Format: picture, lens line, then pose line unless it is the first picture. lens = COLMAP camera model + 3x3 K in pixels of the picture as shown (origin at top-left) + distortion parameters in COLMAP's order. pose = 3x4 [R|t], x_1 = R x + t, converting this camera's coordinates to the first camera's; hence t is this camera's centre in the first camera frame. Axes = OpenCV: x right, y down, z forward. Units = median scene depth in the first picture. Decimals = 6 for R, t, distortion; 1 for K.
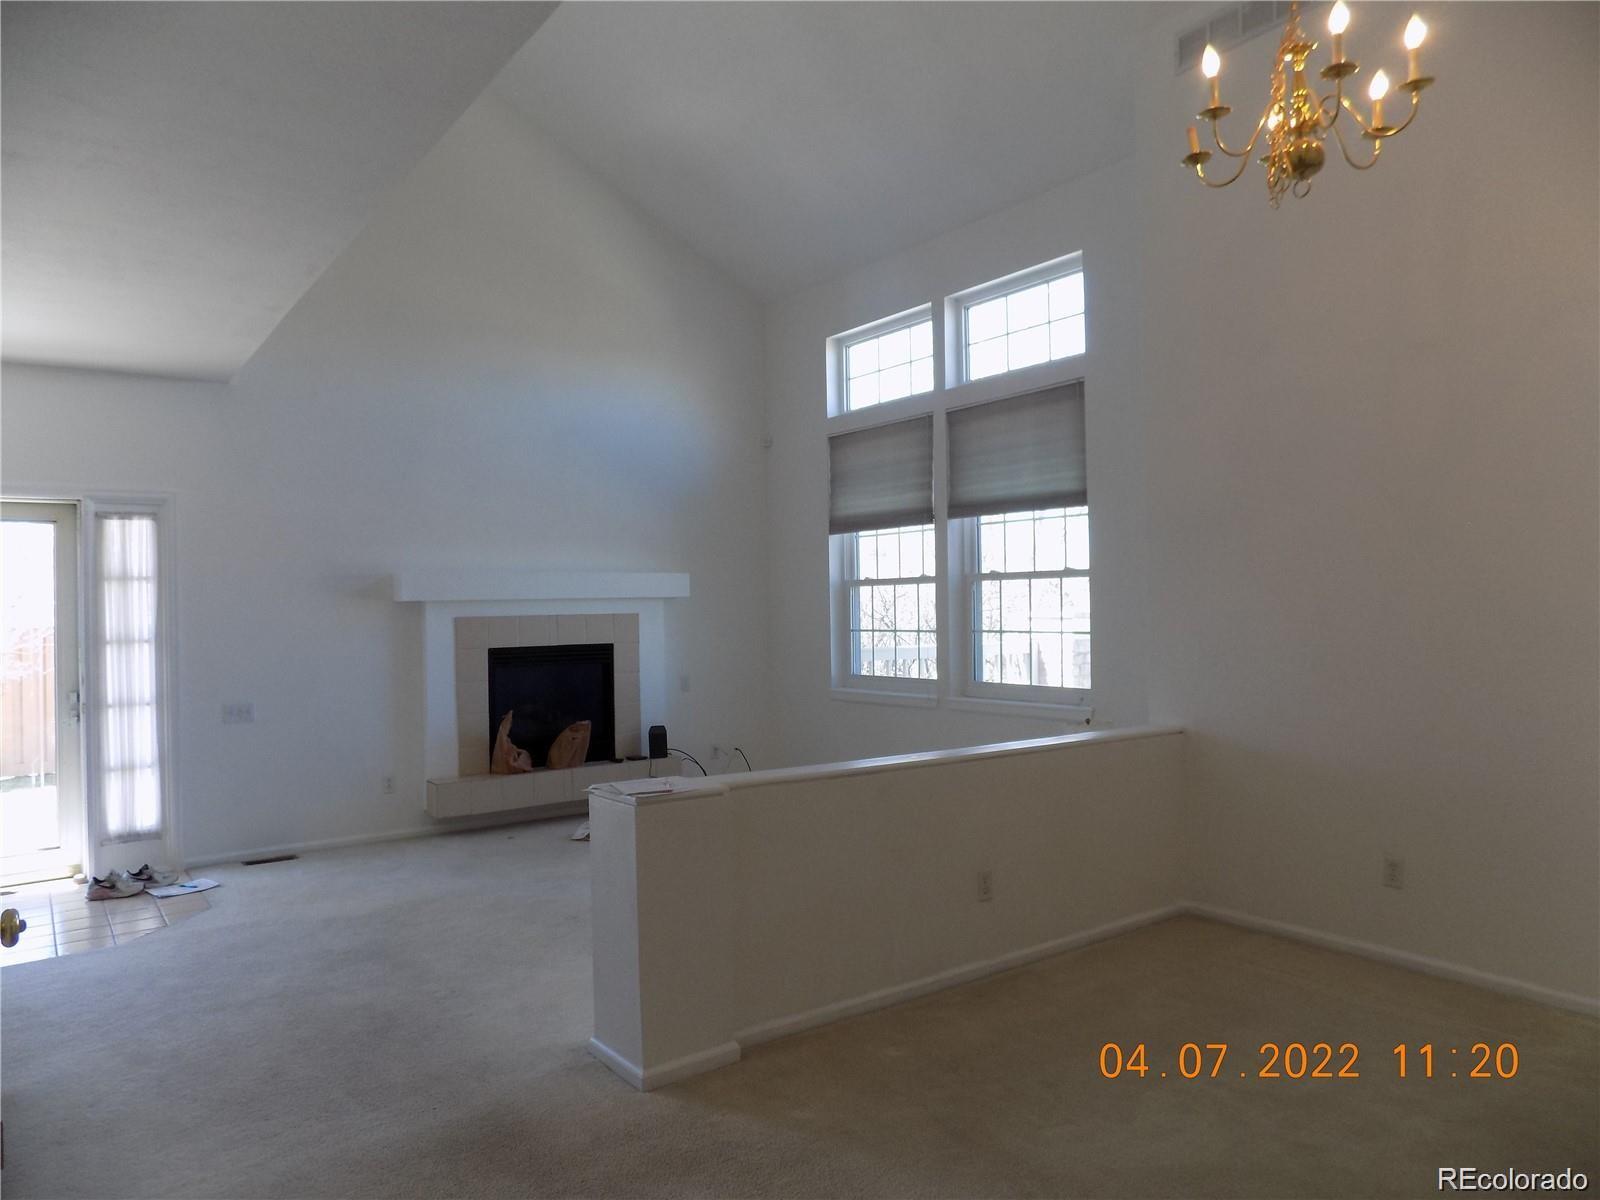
lens RADIAL K [[1071.3, 0, 806.6], [0, 1071.3, 602.2], [0, 0, 1]] dist [-0.041957, 0.017434]
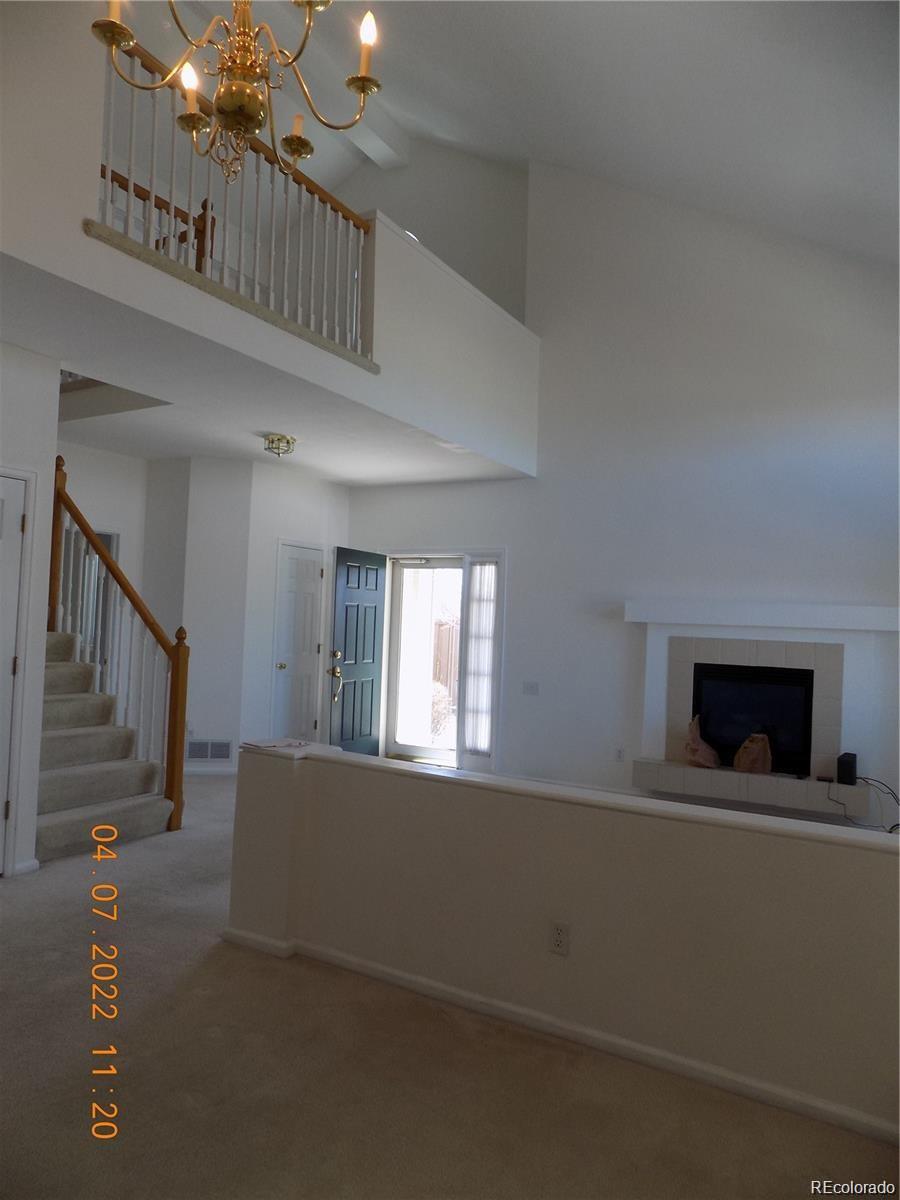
lens RADIAL K [[803.5, 0, 455.2], [0, 803.5, 599.8], [0, 0, 1]] dist [-0.041957, 0.017434]
pose [[0.414745, 0.014876, -0.909816, 0.457736], [-0.047770, 0.998843, -0.005445, -0.012535], [0.908683, 0.045721, 0.414976, 0.371982]]
